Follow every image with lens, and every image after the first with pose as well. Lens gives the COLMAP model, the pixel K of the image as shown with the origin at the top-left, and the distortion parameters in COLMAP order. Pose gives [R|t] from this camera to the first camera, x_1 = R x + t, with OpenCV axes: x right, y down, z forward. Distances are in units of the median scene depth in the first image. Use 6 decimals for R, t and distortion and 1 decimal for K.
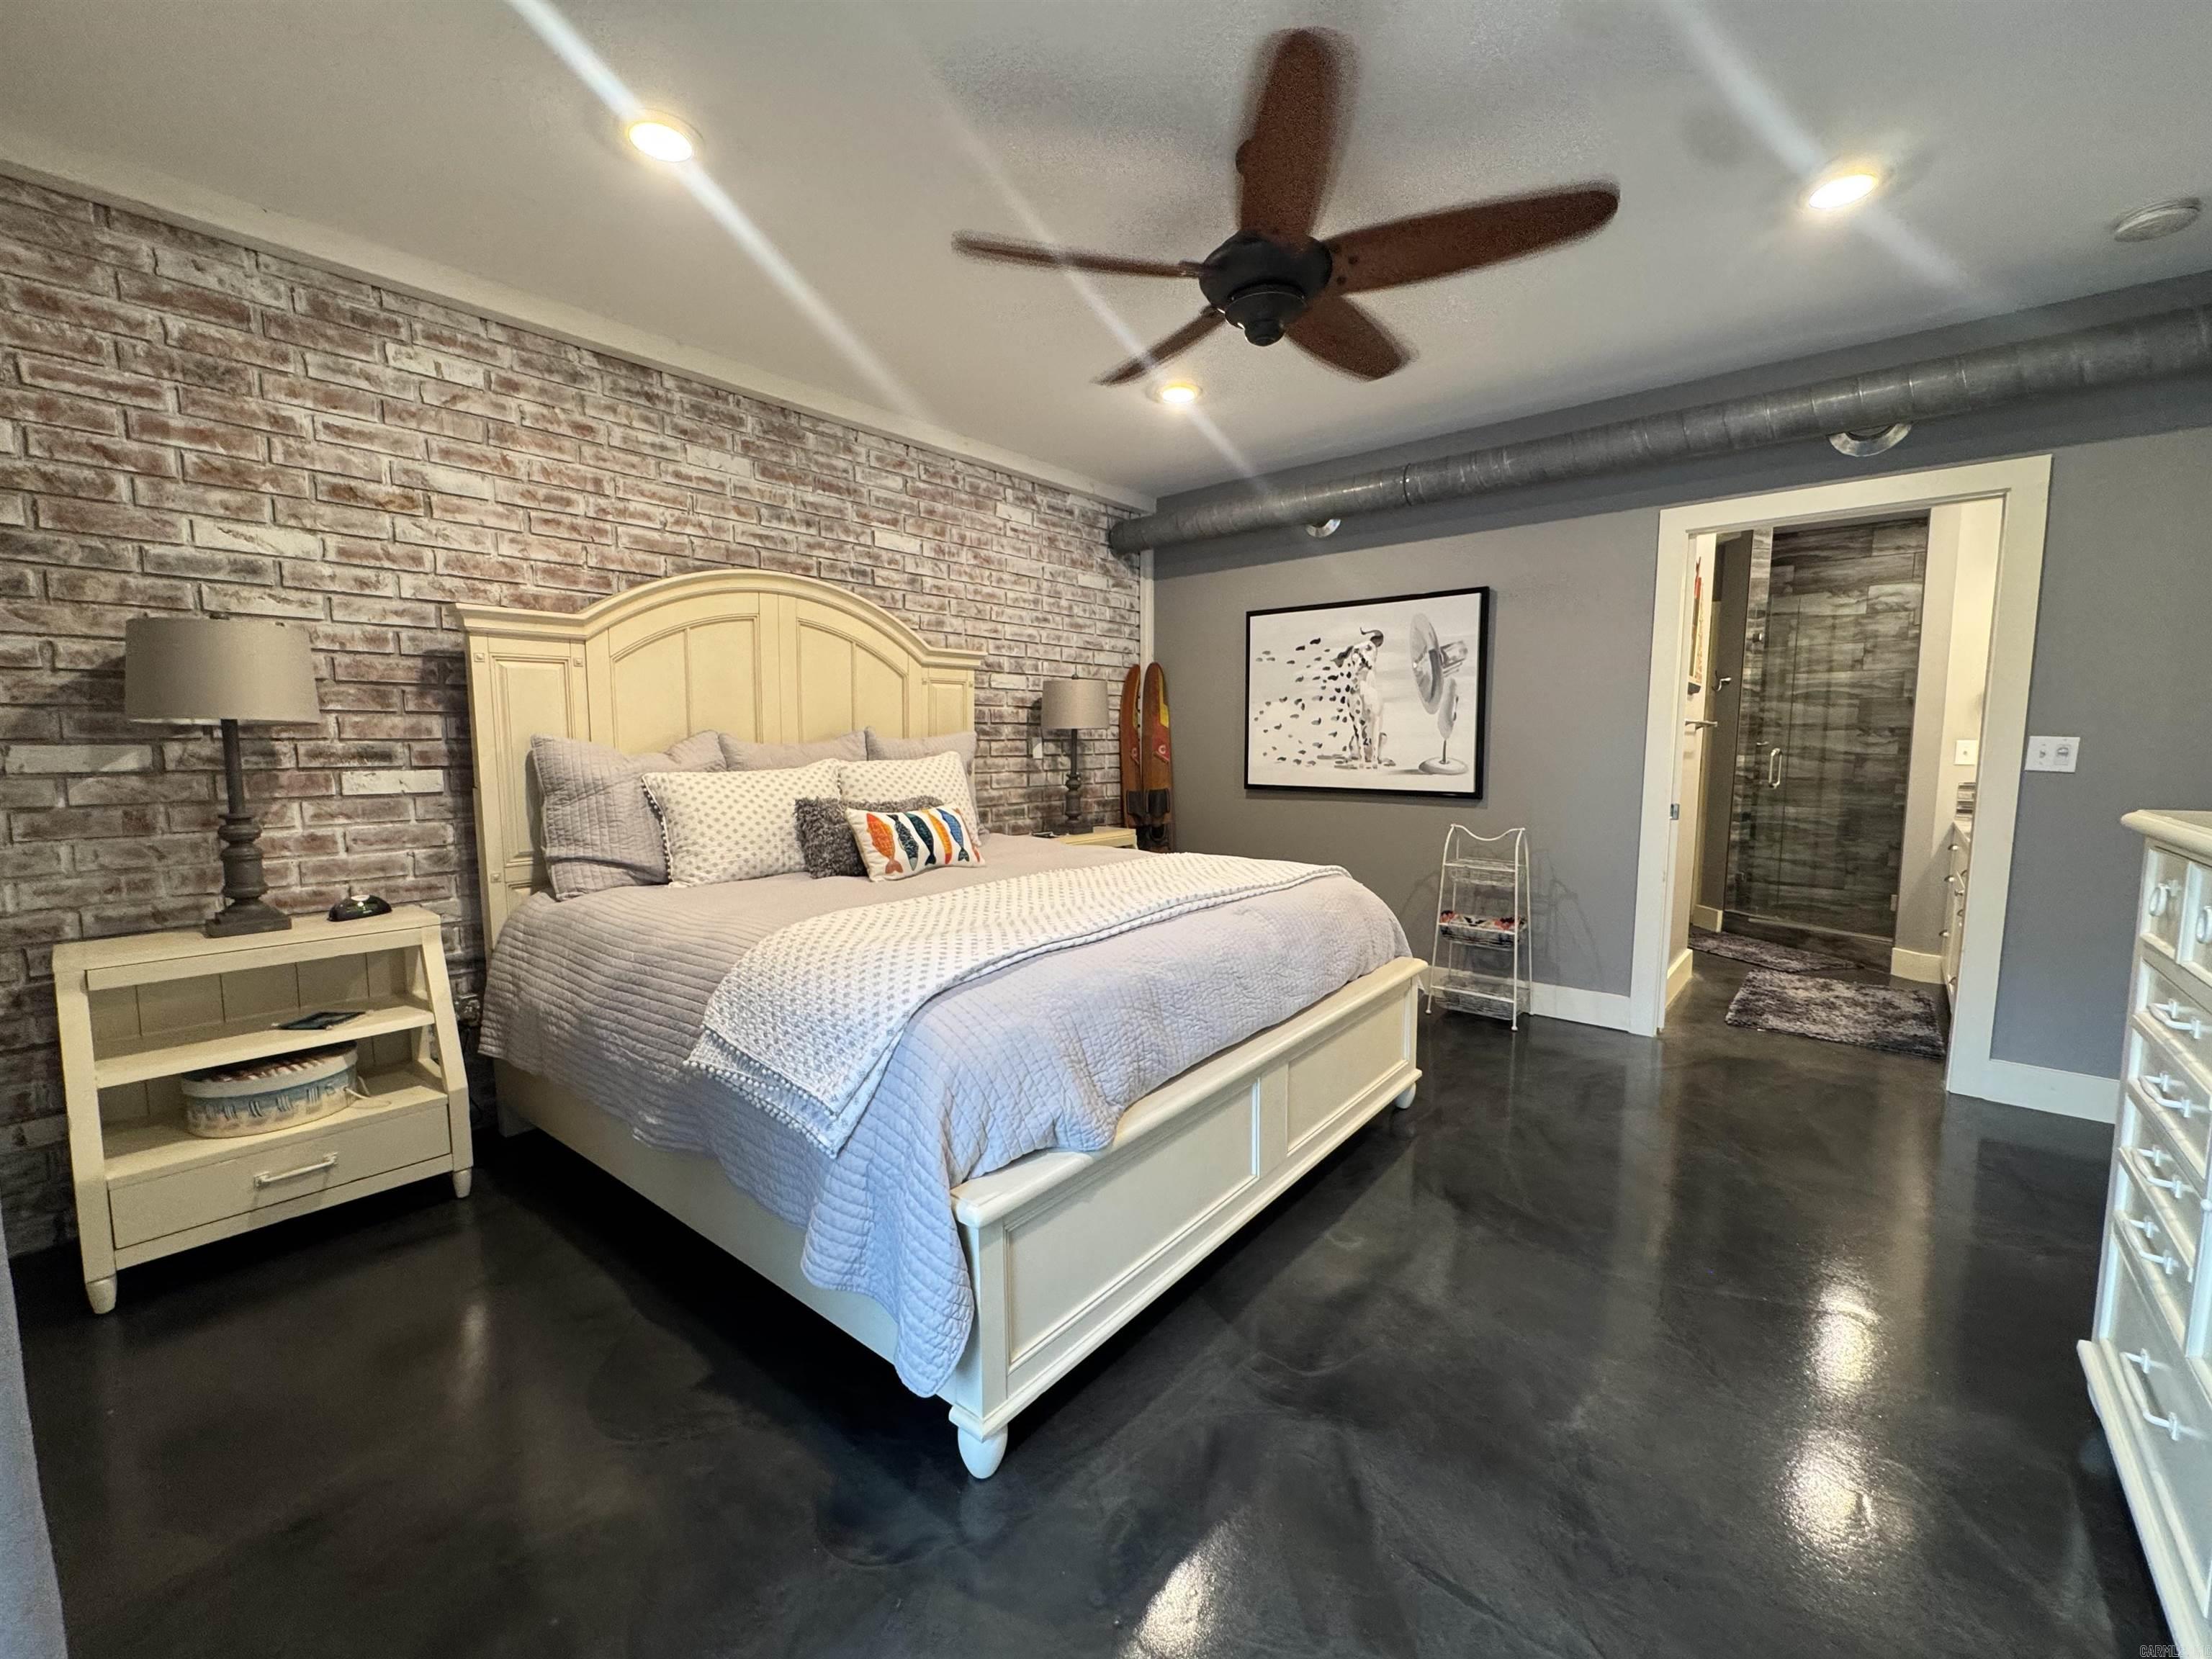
lens RADIAL K [[888.8, 0, 1106.0], [0, 888.8, 829.5], [0, 0, 1]] dist [-0.000869, -0.000745]
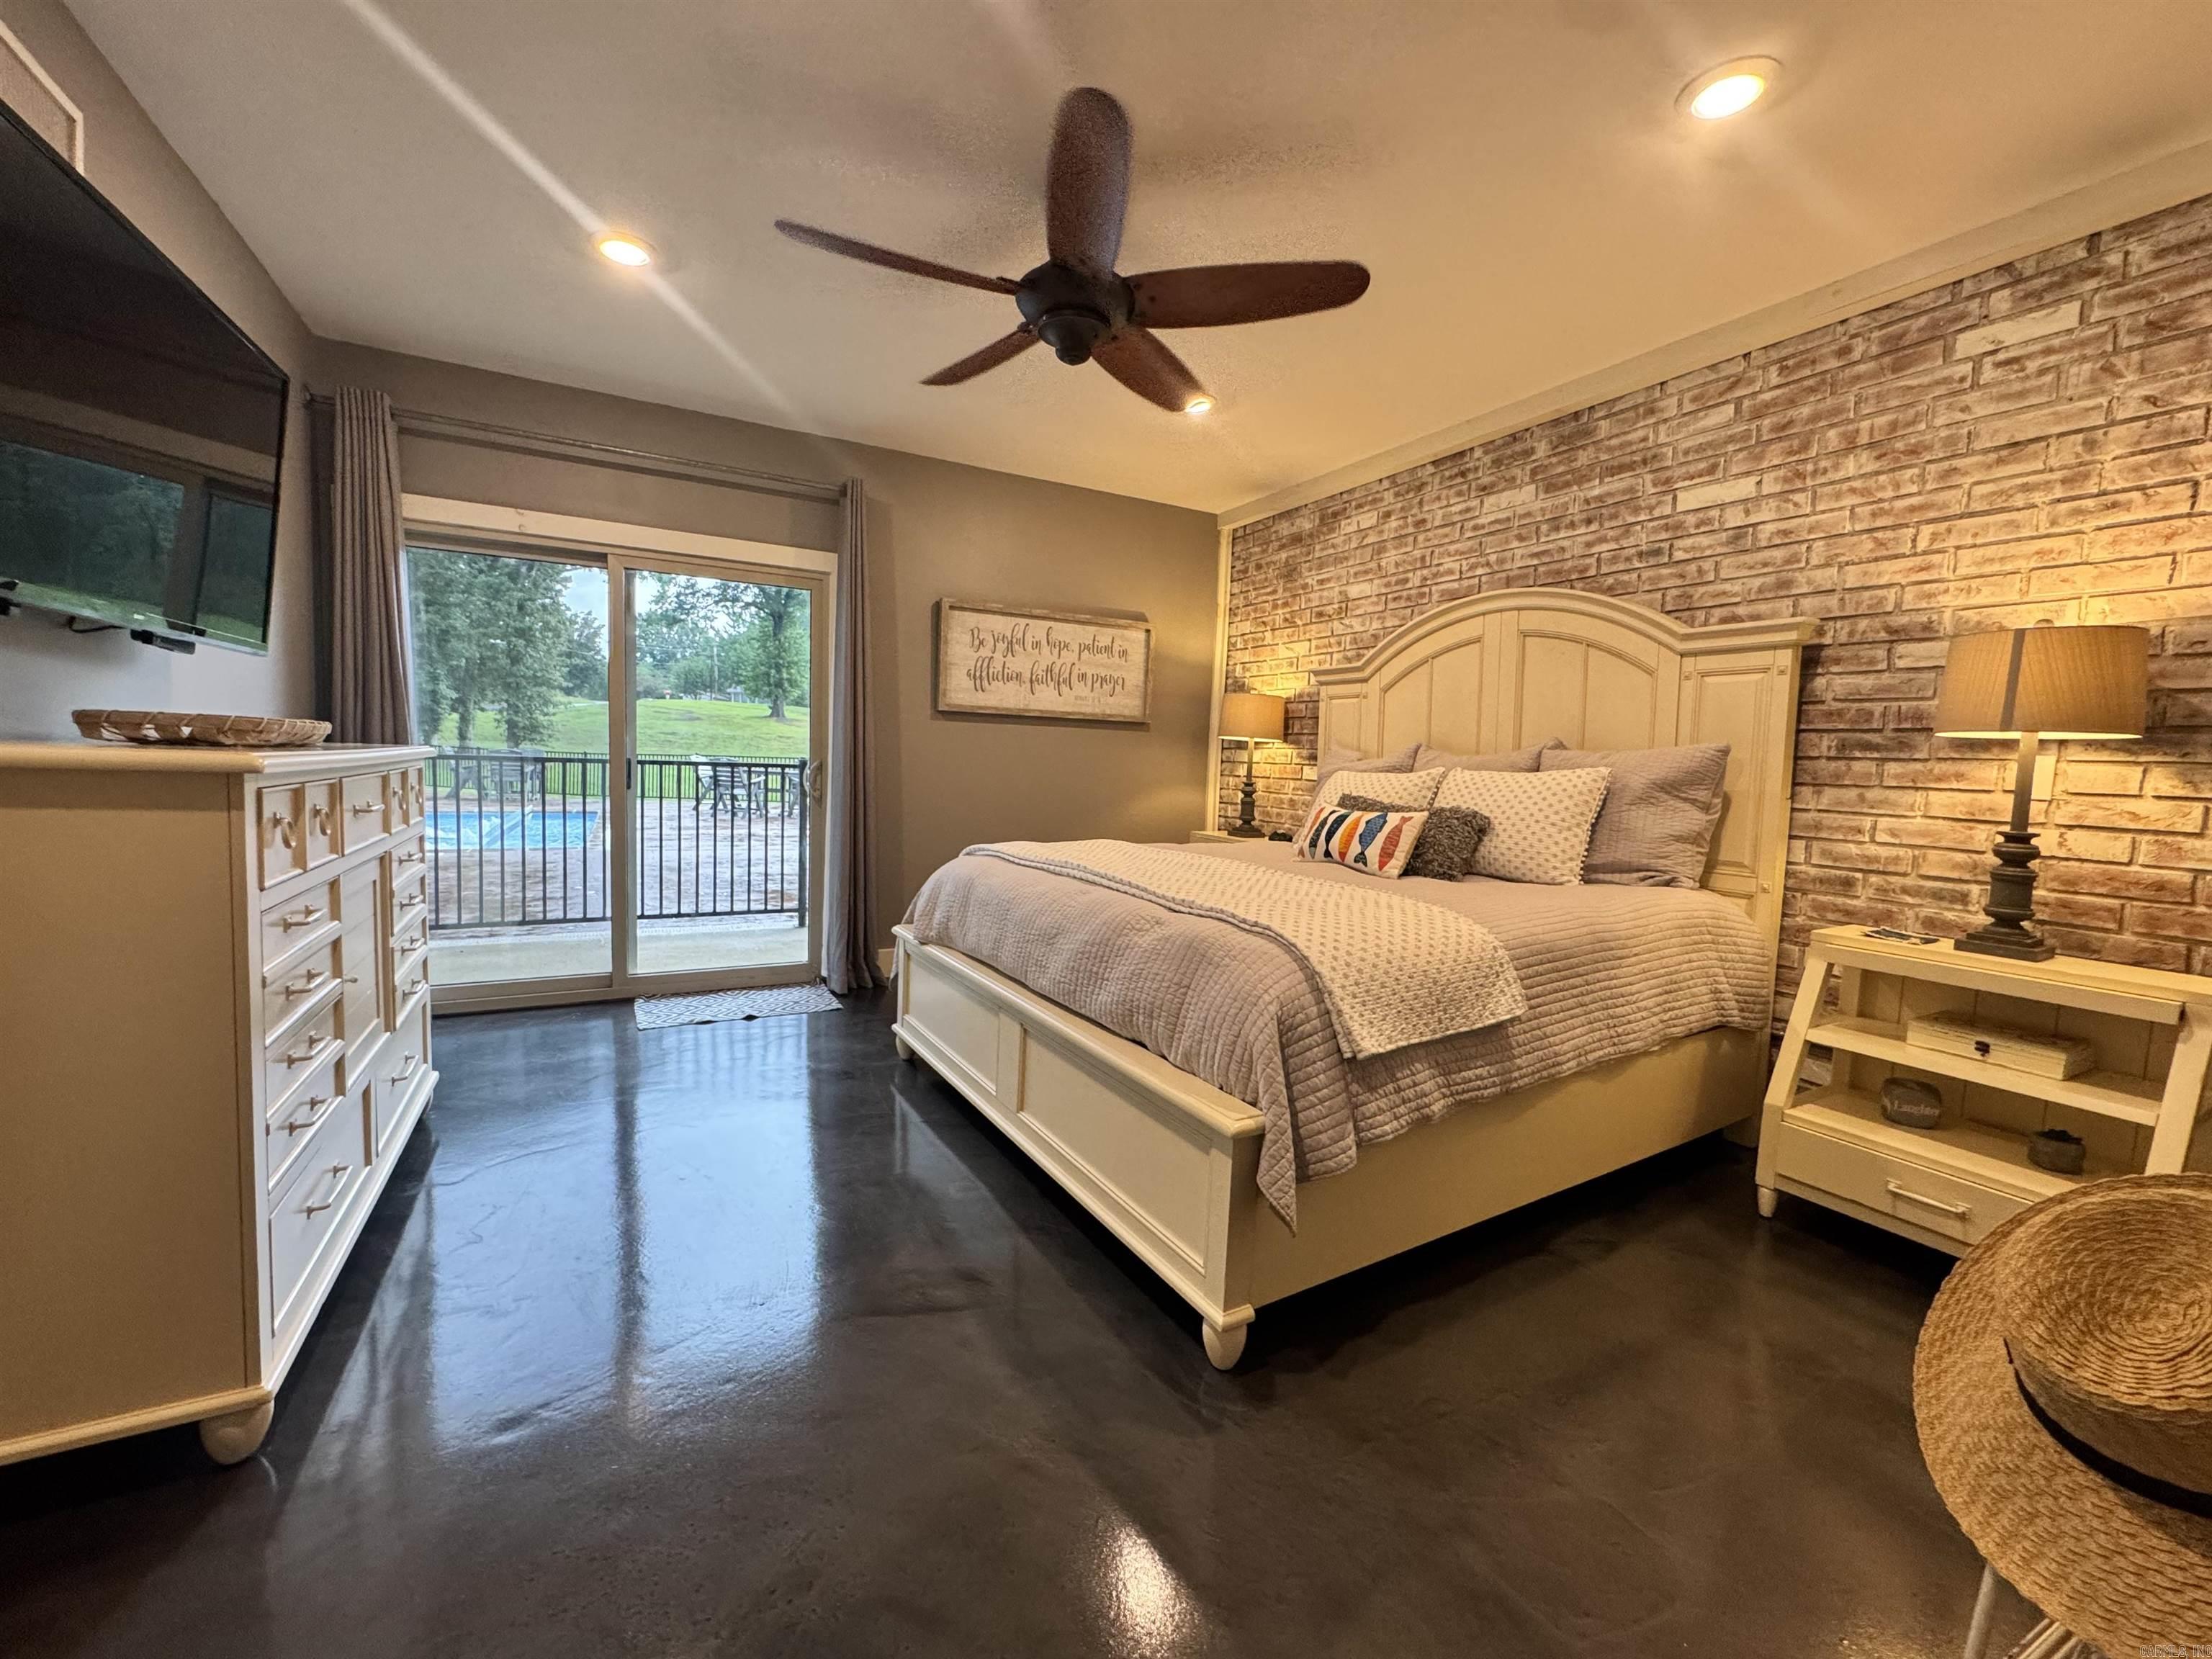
lens RADIAL K [[888.8, 0, 1106.0], [0, 888.8, 829.5], [0, 0, 1]] dist [-0.000869, -0.000745]
pose [[-0.348518, 0.062788, -0.935197, 0.706130], [-0.133002, 0.984345, 0.115654, -0.065161], [0.927818, 0.164690, -0.334711, 0.866941]]
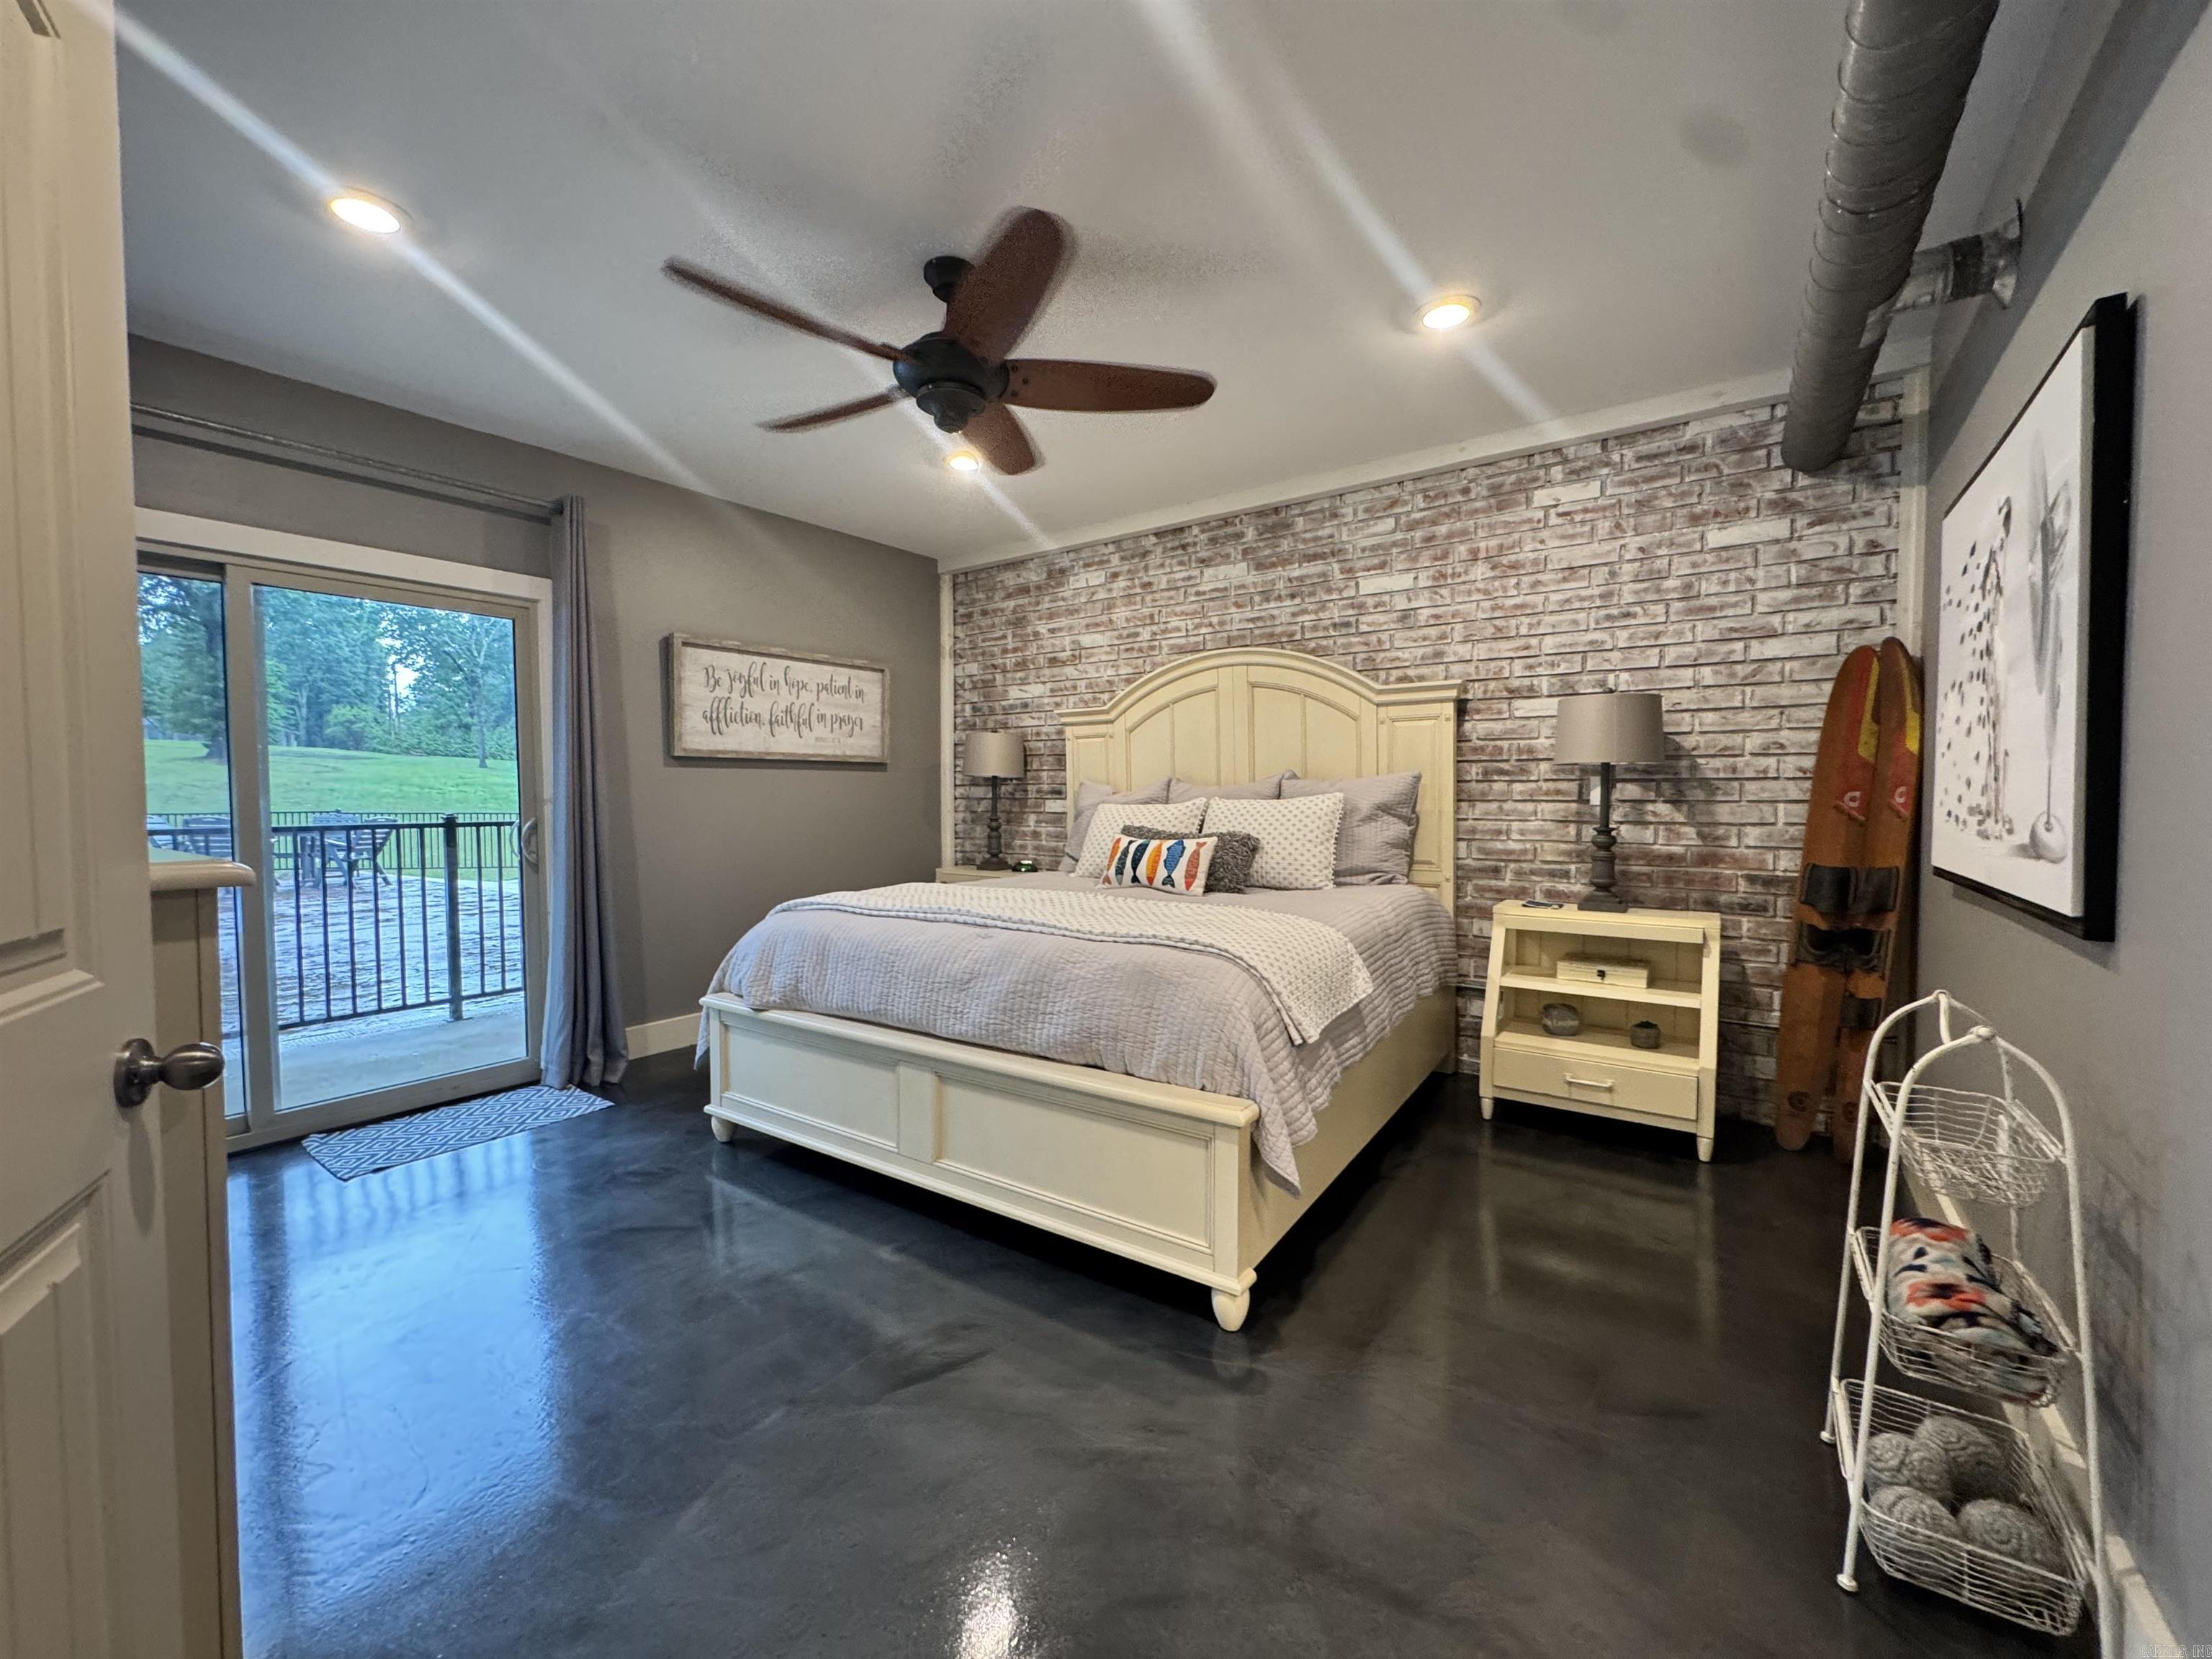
lens RADIAL K [[888.8, 0, 1106.0], [0, 888.8, 829.5], [0, 0, 1]] dist [-0.000869, -0.000745]
pose [[0.084399, 0.041085, -0.995585, 0.783762], [-0.099912, 0.994463, 0.032569, -0.053459], [0.991410, 0.096722, 0.088036, 0.664210]]
